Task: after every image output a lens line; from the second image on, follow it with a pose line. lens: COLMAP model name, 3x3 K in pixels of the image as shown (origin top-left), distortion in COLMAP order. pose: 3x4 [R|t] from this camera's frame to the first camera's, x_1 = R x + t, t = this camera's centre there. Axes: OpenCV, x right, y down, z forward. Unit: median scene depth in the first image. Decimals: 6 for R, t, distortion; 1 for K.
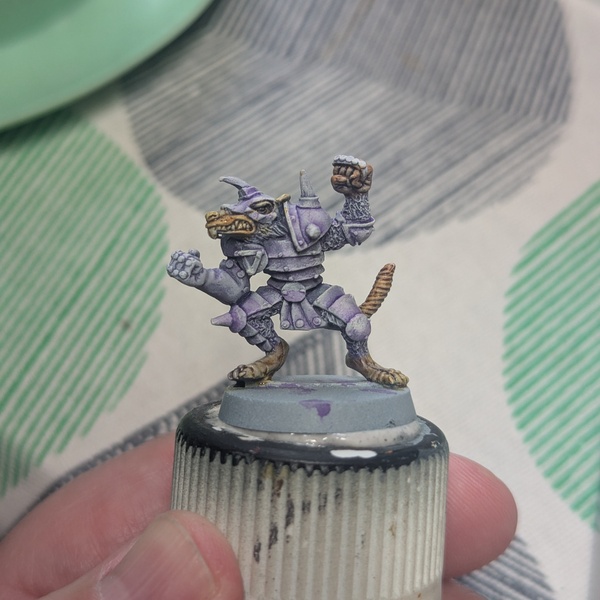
lens RADIAL K [[1261.7, 0, 300.0], [0, 1261.7, 300.0], [0, 0, 1]] dist [0.025506, -0.645597]
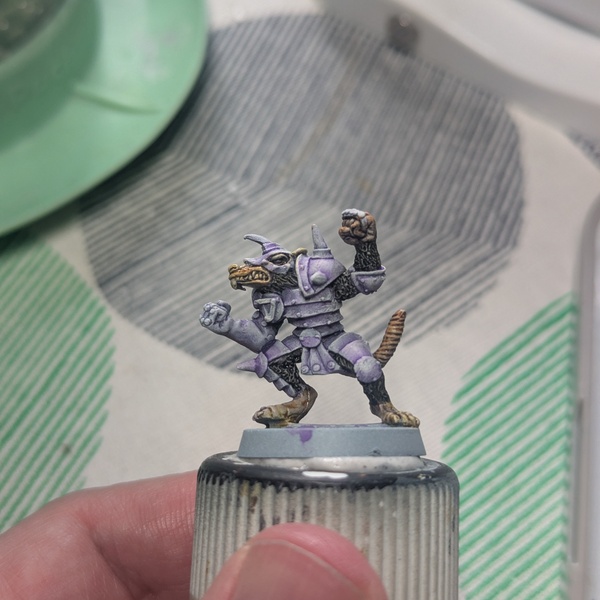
lens RADIAL K [[1261.7, 0, 300.0], [0, 1261.7, 300.0], [0, 0, 1]] dist [0.025506, -0.645597]
pose [[0.944331, -0.034777, -0.327154, 0.344450], [-0.020975, 0.986011, -0.165358, 0.141541], [0.328328, 0.163015, 0.930391, -0.005266]]
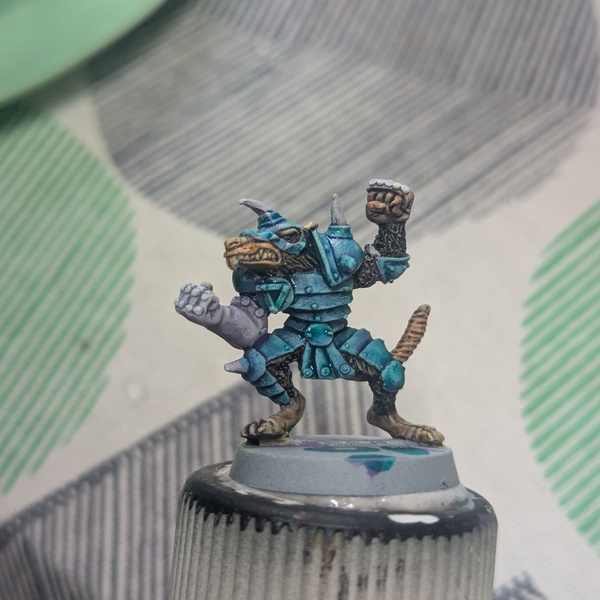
lens RADIAL K [[1261.7, 0, 300.0], [0, 1261.7, 300.0], [0, 0, 1]] dist [0.025506, -0.645597]
pose [[0.985829, 0.021289, 0.166395, -0.165616], [-0.007577, 0.996553, -0.082614, 0.042323], [-0.167580, 0.080182, 0.982592, 0.151029]]
